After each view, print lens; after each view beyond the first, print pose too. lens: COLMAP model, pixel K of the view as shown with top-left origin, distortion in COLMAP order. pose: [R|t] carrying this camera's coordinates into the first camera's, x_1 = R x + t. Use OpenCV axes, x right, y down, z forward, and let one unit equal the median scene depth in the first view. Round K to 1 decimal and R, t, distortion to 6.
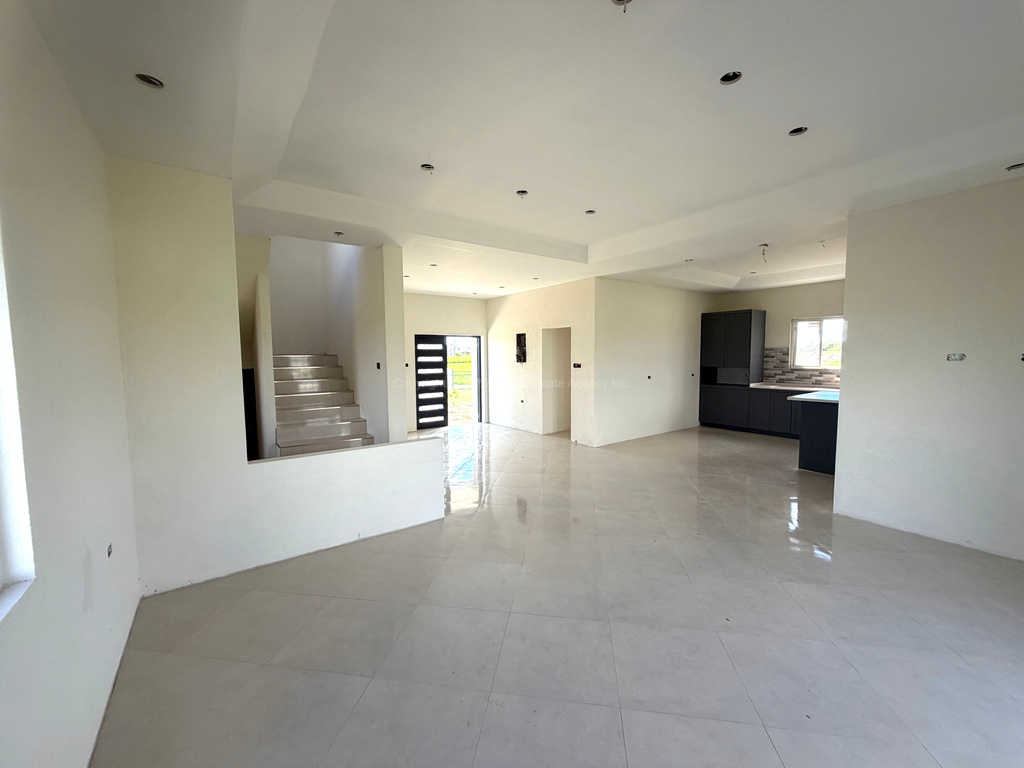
lens RADIAL K [[411.3, 0, 510.3], [0, 411.3, 386.5], [0, 0, 1]] dist [0.011509, 0.000302]
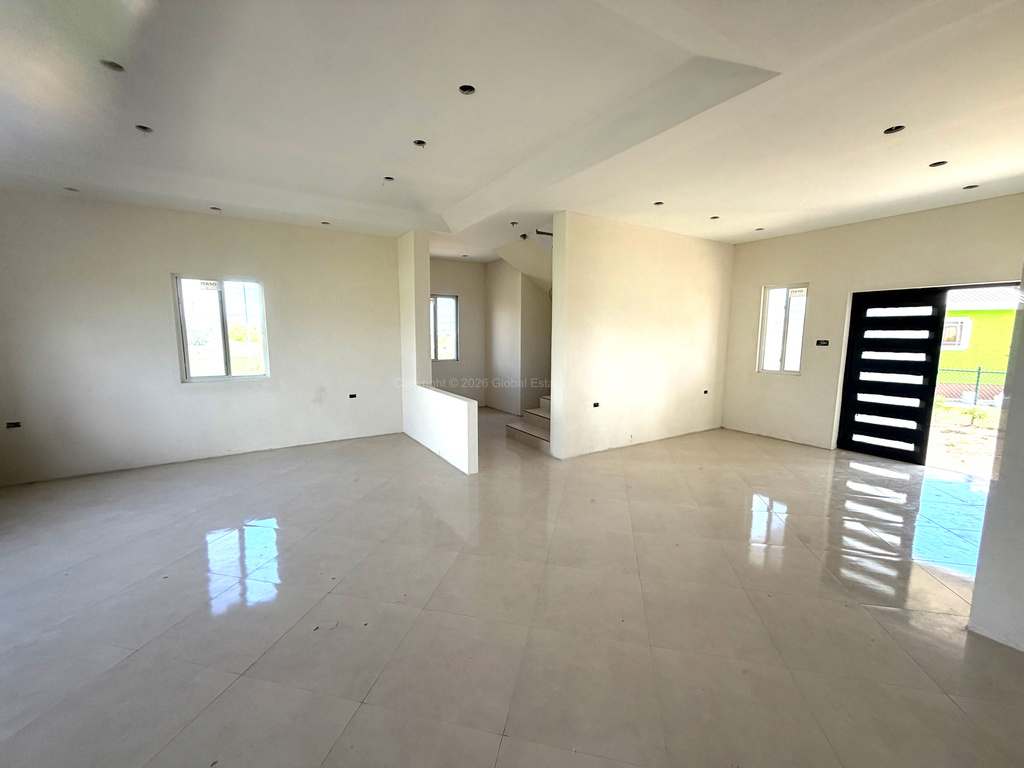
lens RADIAL K [[411.3, 0, 514.9], [0, 411.3, 383.1], [0, 0, 1]] dist [0.011509, 0.000302]
pose [[-0.070431, 0.131999, -0.988744, 0.395629], [-0.078441, 0.987404, 0.137408, -0.038300], [0.994428, 0.087236, -0.059190, 0.522672]]
